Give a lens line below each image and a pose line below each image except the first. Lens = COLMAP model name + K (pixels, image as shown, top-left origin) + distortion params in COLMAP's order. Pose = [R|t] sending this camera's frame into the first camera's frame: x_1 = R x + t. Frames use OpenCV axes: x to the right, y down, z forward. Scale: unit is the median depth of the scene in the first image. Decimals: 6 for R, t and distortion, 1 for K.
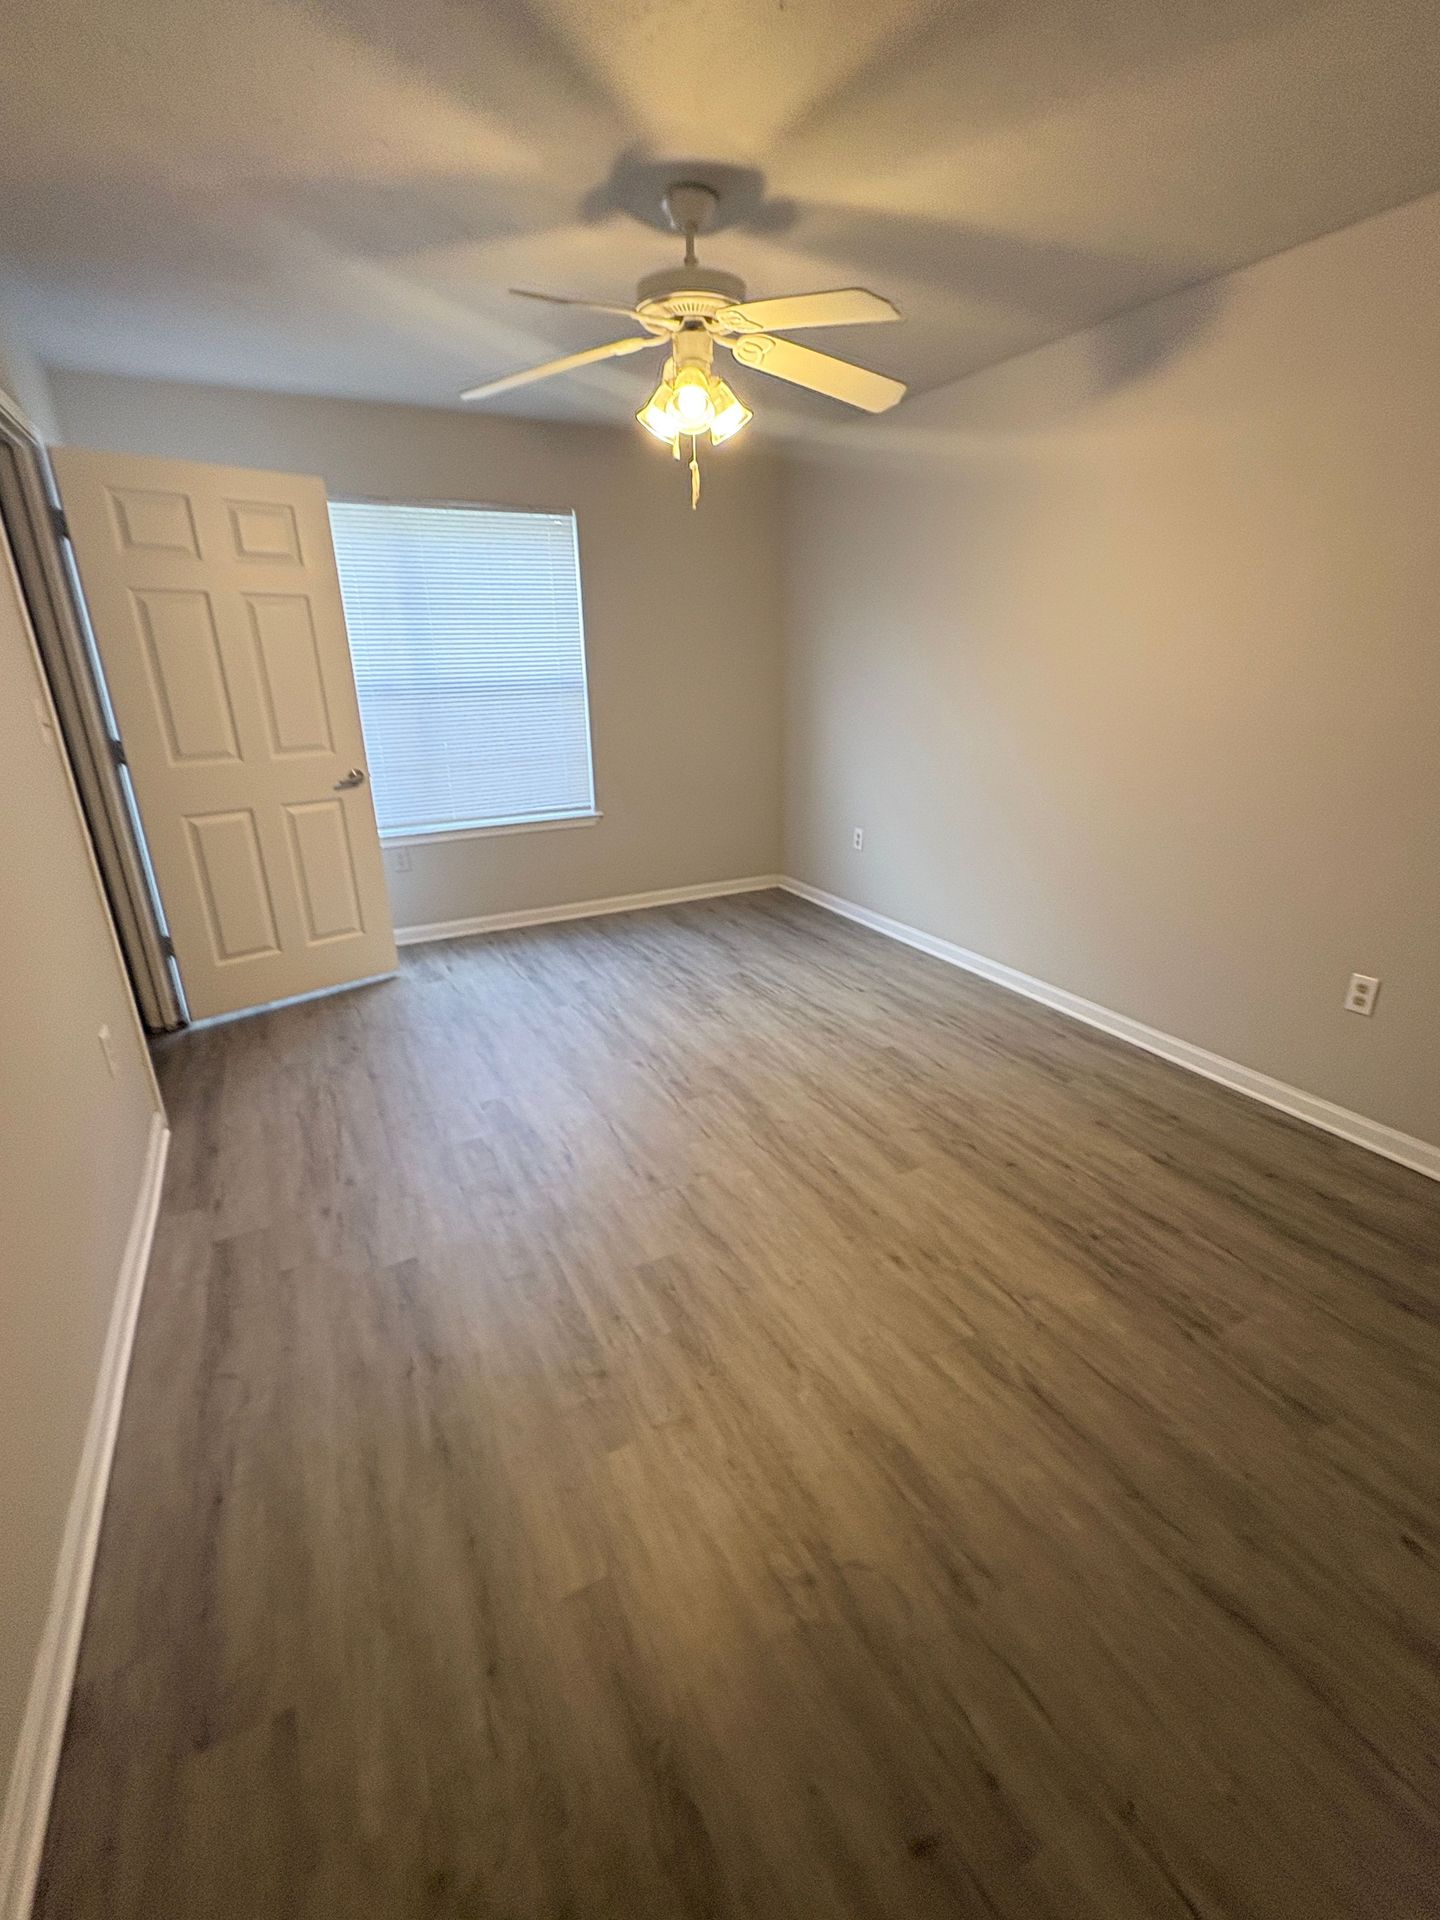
lens RADIAL K [[837.1, 0, 716.8], [0, 837.1, 967.6], [0, 0, 1]] dist [-0.000970, -0.000142]
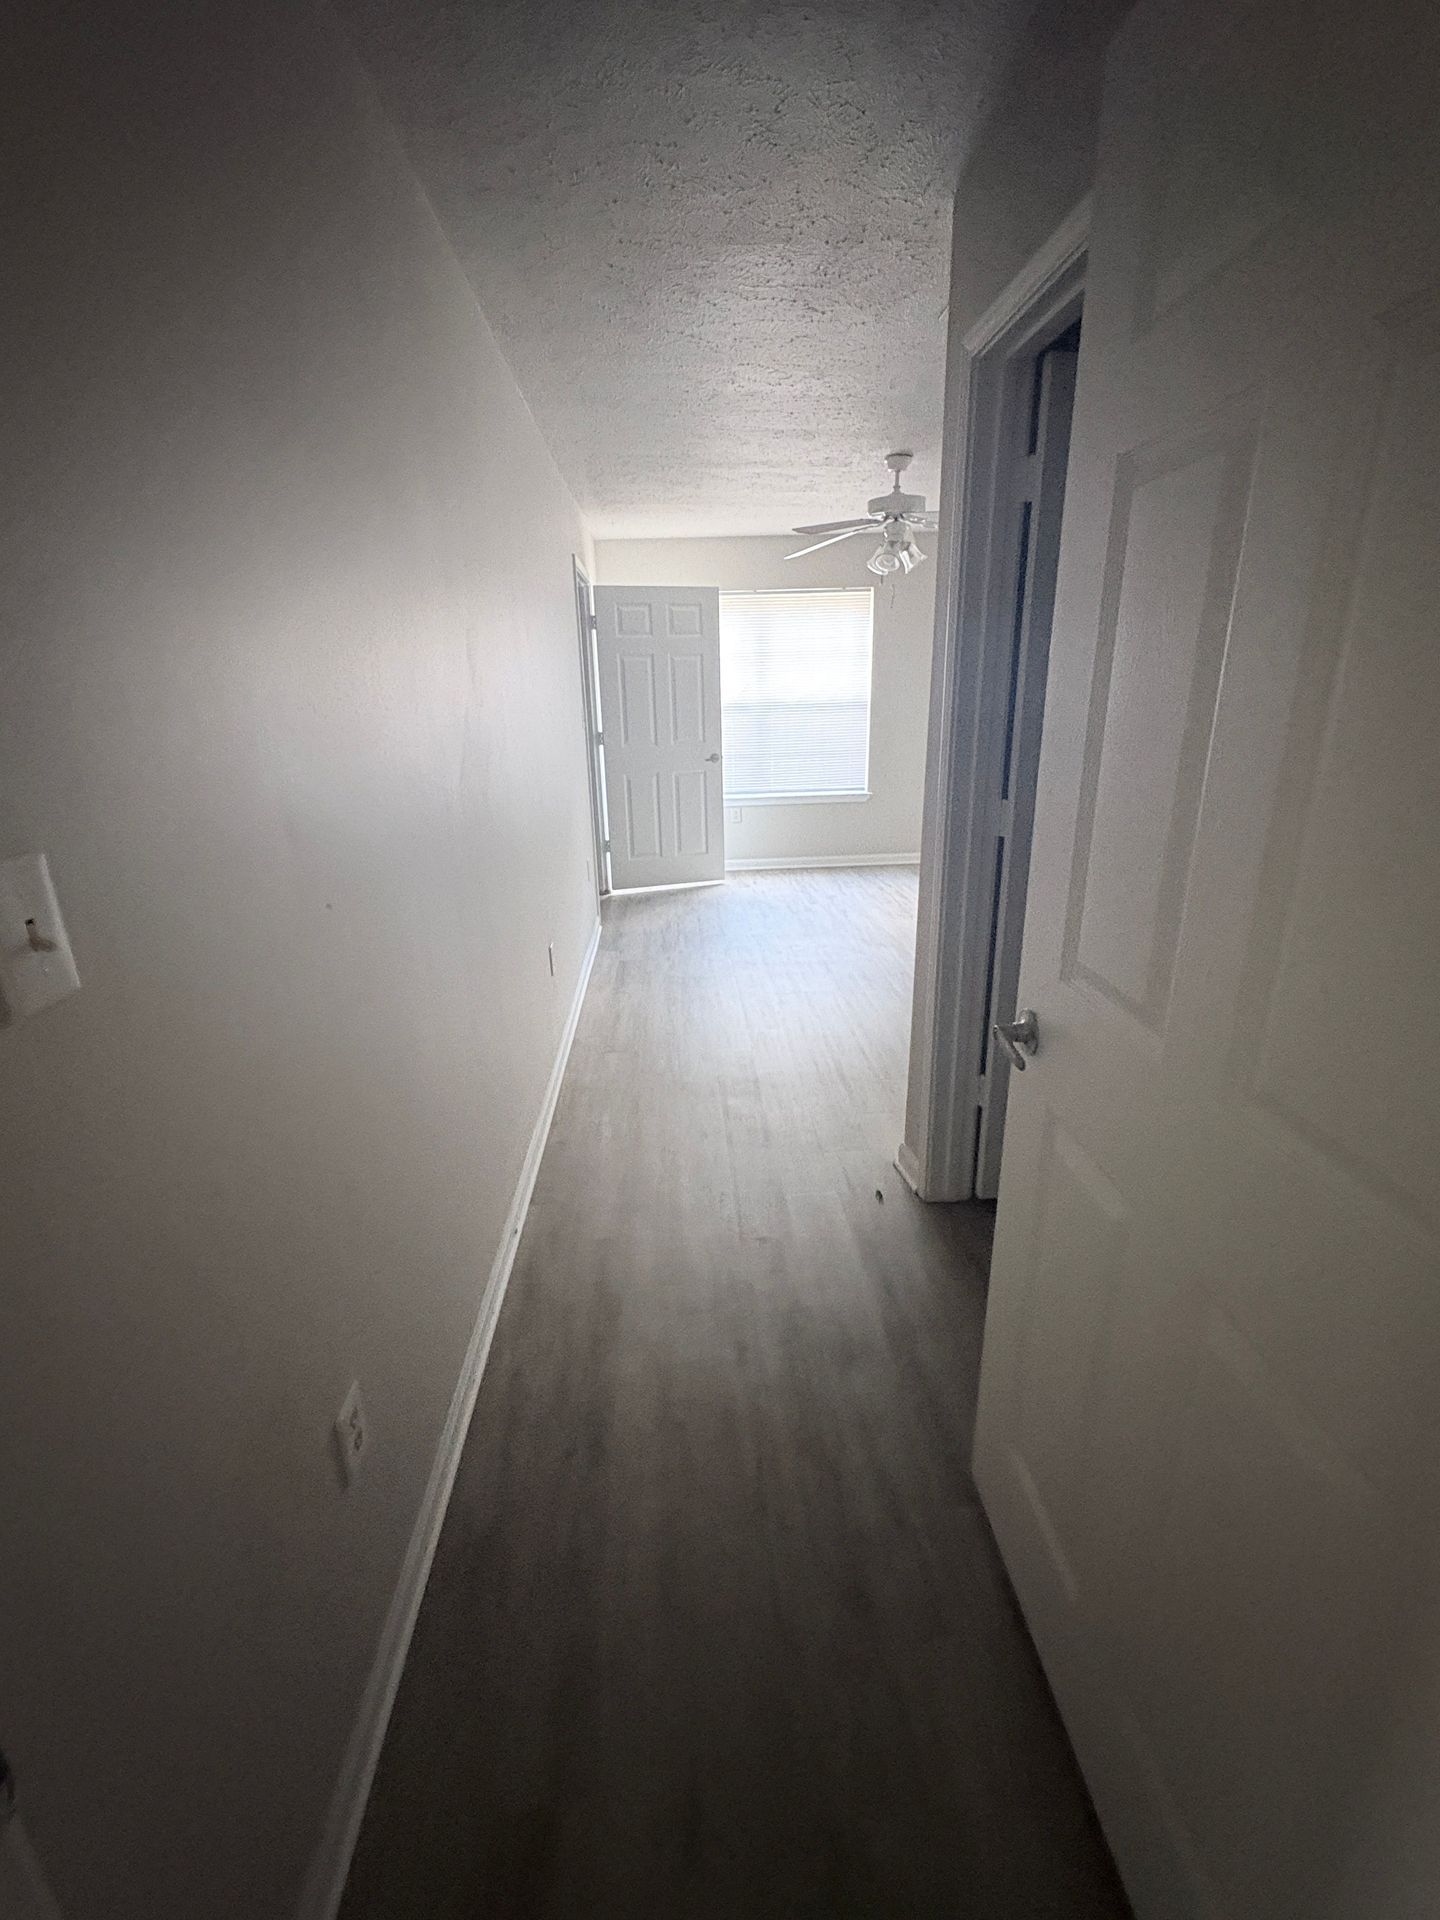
lens RADIAL K [[837.1, 0, 716.8], [0, 837.1, 967.6], [0, 0, 1]] dist [-0.000970, -0.000142]
pose [[0.913106, 0.121111, -0.389320, 0.287567], [-0.130288, 0.991472, 0.002855, 0.190810], [0.386345, 0.048117, 0.921098, -0.545102]]
